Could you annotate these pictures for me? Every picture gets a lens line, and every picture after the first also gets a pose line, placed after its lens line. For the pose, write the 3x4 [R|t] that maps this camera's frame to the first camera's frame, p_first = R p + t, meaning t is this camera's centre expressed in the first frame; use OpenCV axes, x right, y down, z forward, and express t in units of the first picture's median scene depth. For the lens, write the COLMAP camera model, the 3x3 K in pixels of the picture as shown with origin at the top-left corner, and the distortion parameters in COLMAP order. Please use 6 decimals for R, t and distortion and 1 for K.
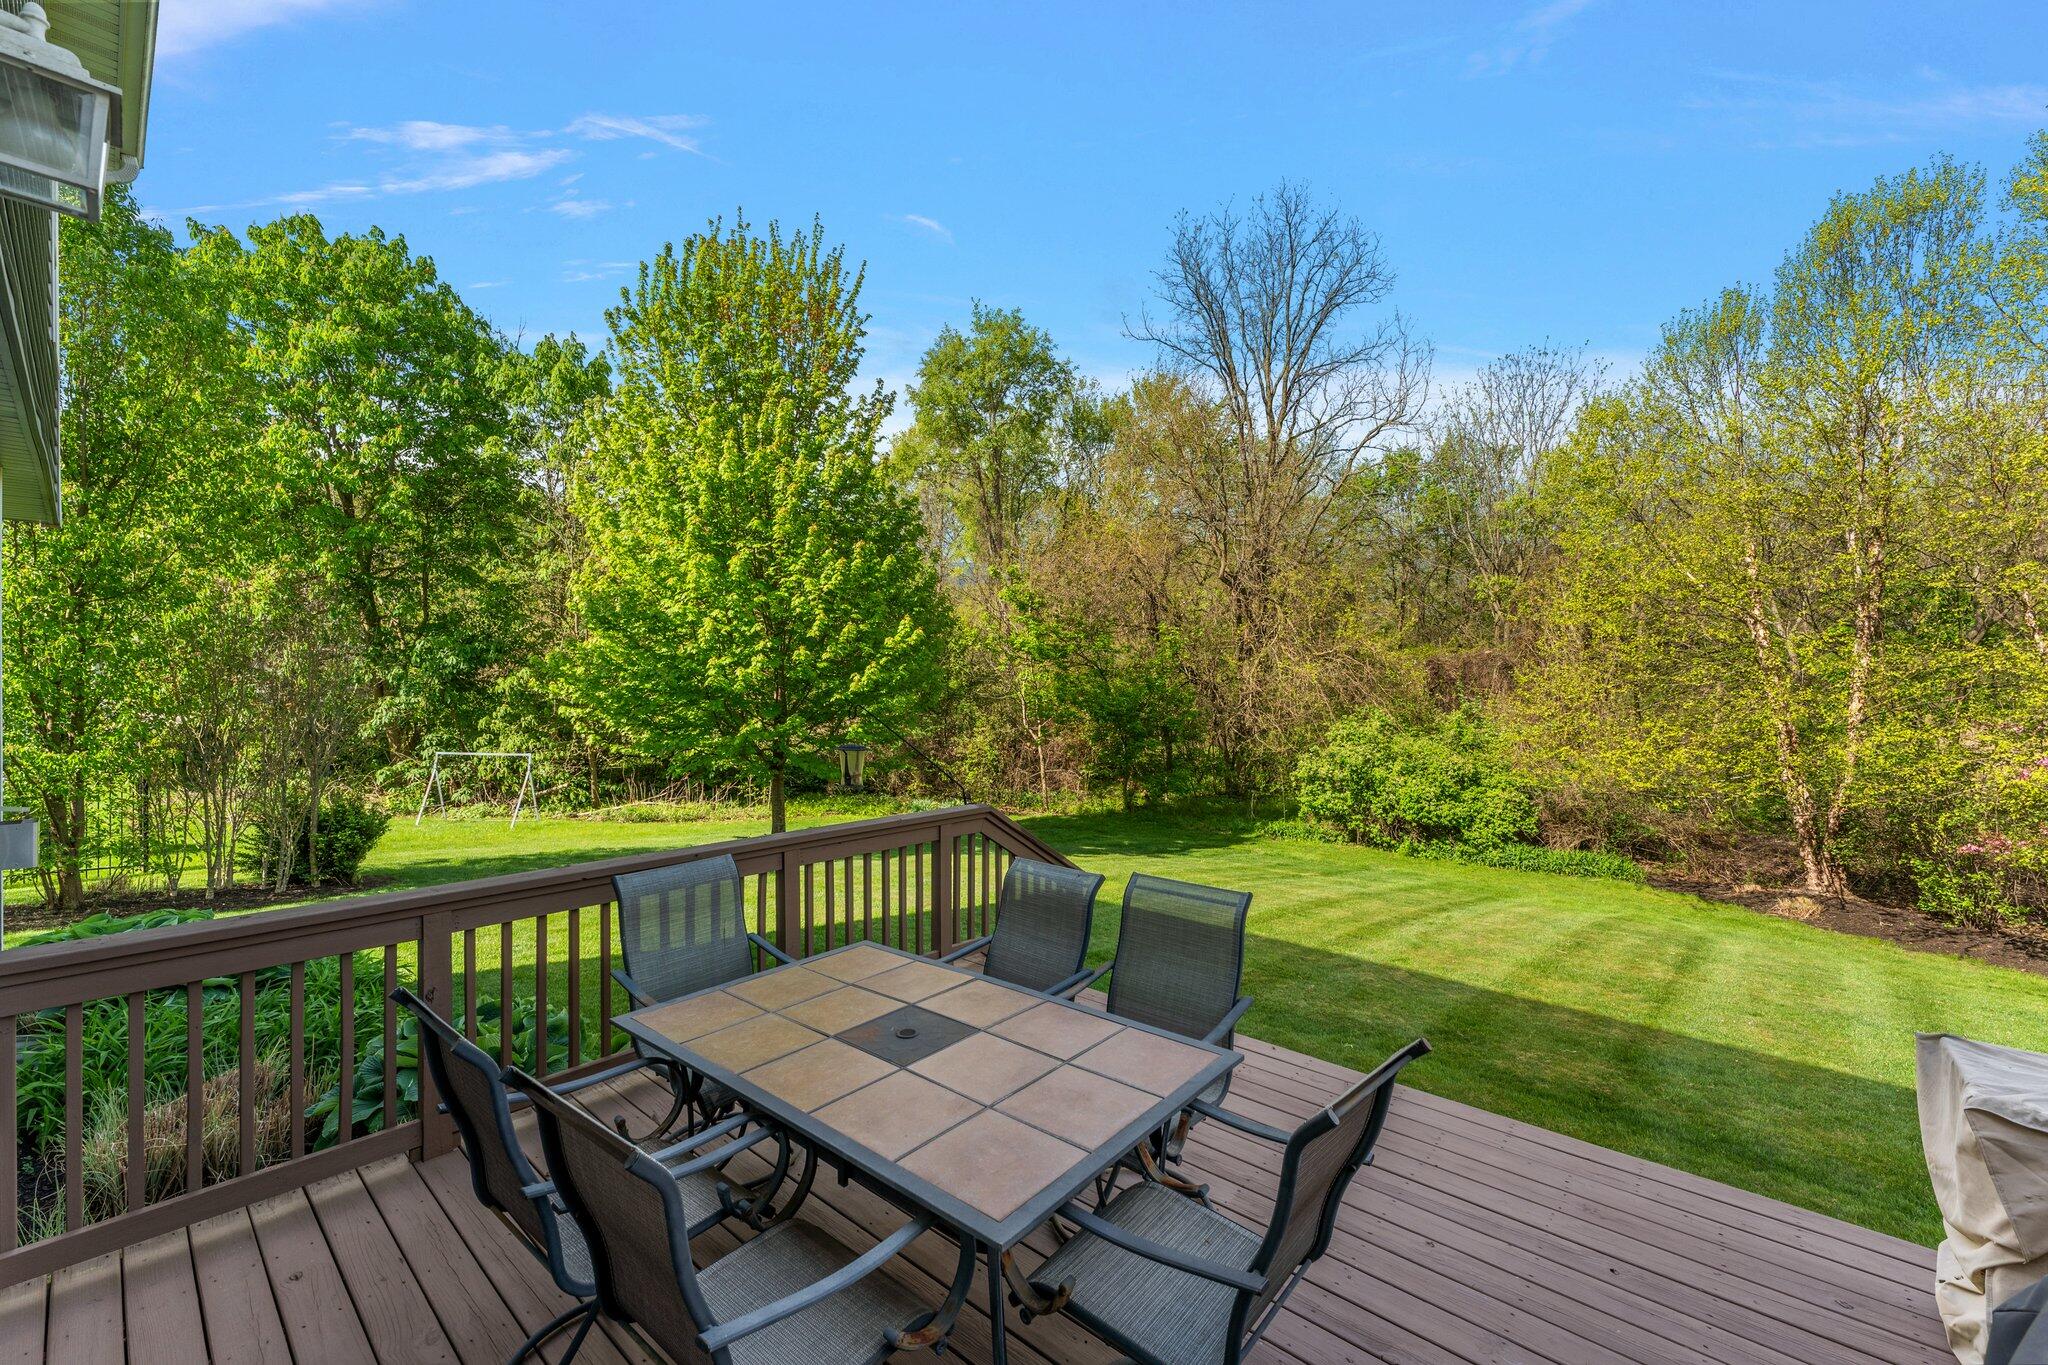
lens RADIAL K [[818.3, 0, 1023.3], [0, 818.3, 685.0], [0, 0, 1]] dist [0.001320, -0.000124]
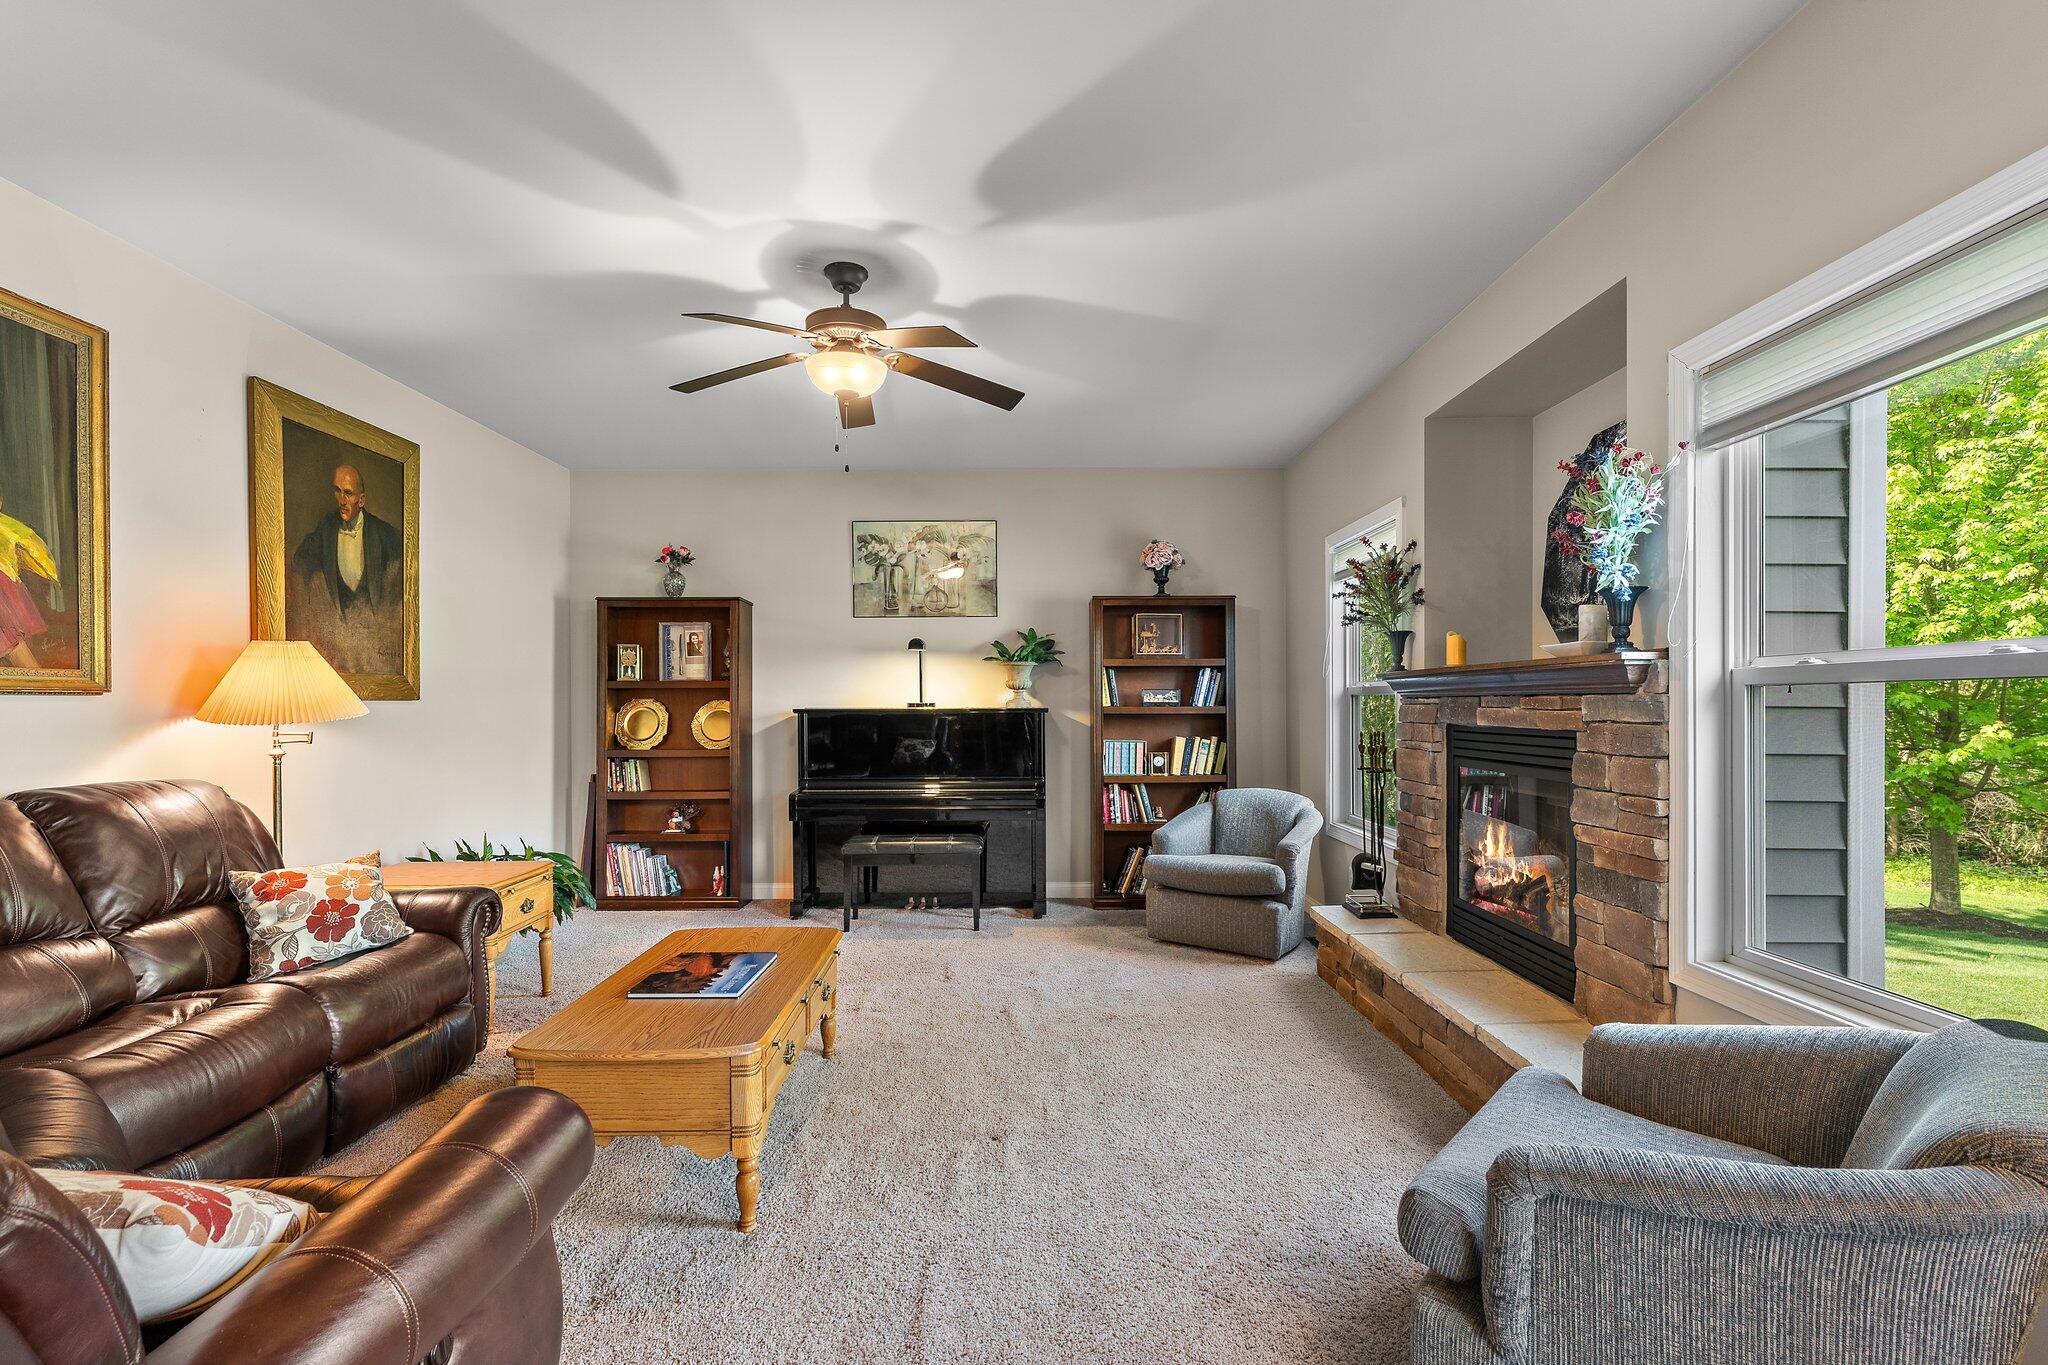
lens RADIAL K [[931.3, 0, 1021.6], [0, 931.3, 709.0], [0, 0, 1]] dist [-0.005173, -0.000304]
pose [[0.666065, 0.004152, -0.745882, -0.196947], [-0.000127, 0.999985, 0.005453, 0.021132], [0.745894, -0.003538, 0.666055, -0.037542]]
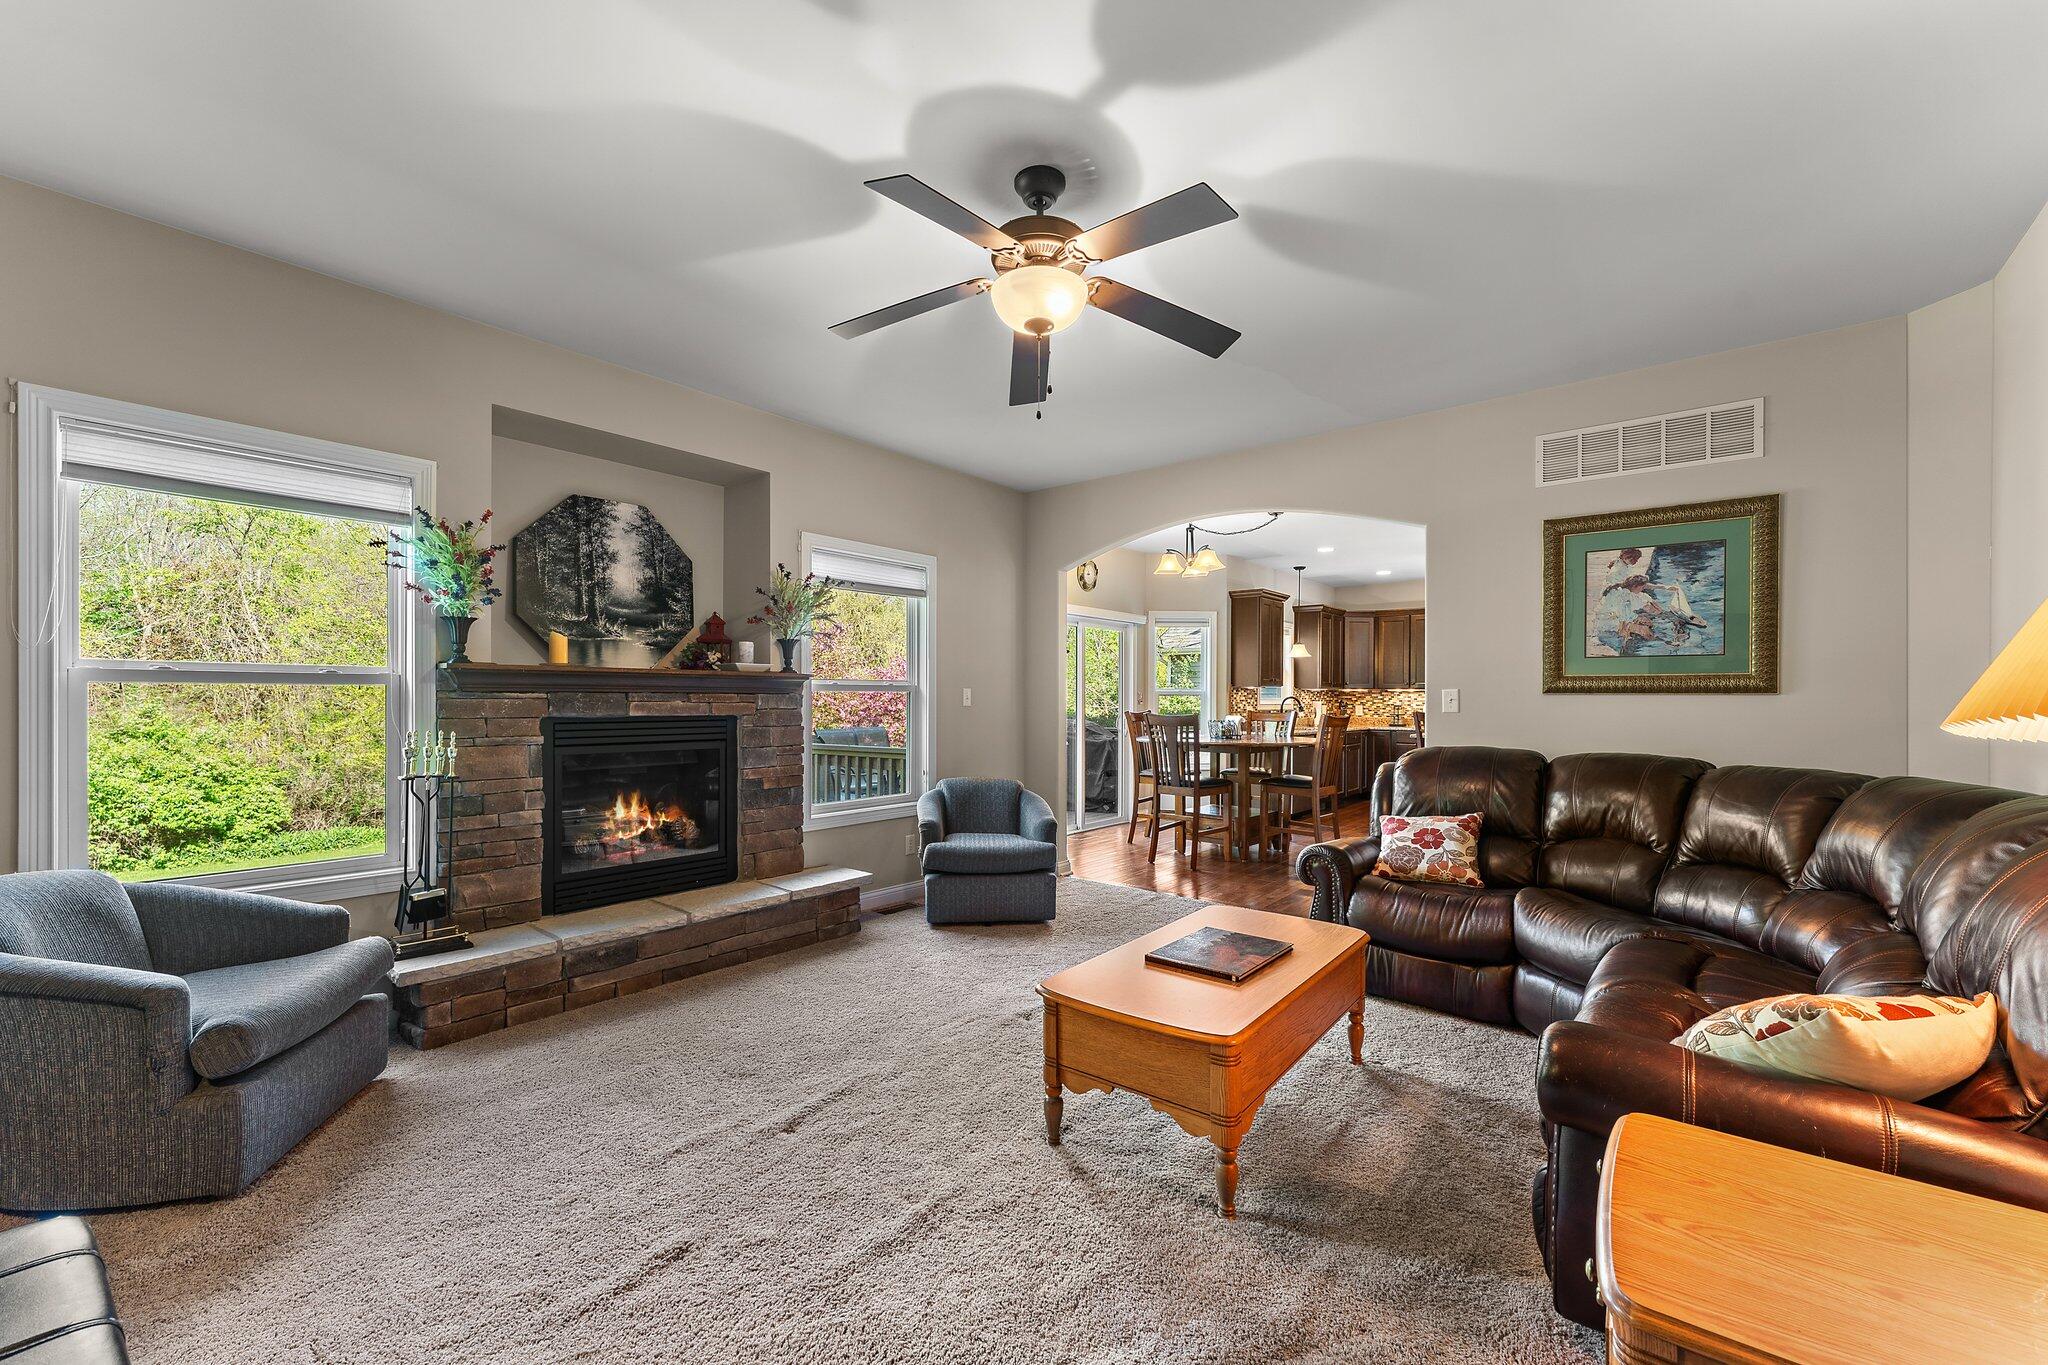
lens RADIAL K [[818.3, 0, 1014.4], [0, 818.3, 692.8], [0, 0, 1]] dist [0.001320, -0.000124]
pose [[-0.031361, 0.006765, 0.999485, -0.454229], [-0.003739, 0.999969, -0.006886, 0.020673], [-0.999501, -0.003953, -0.031335, 0.054315]]
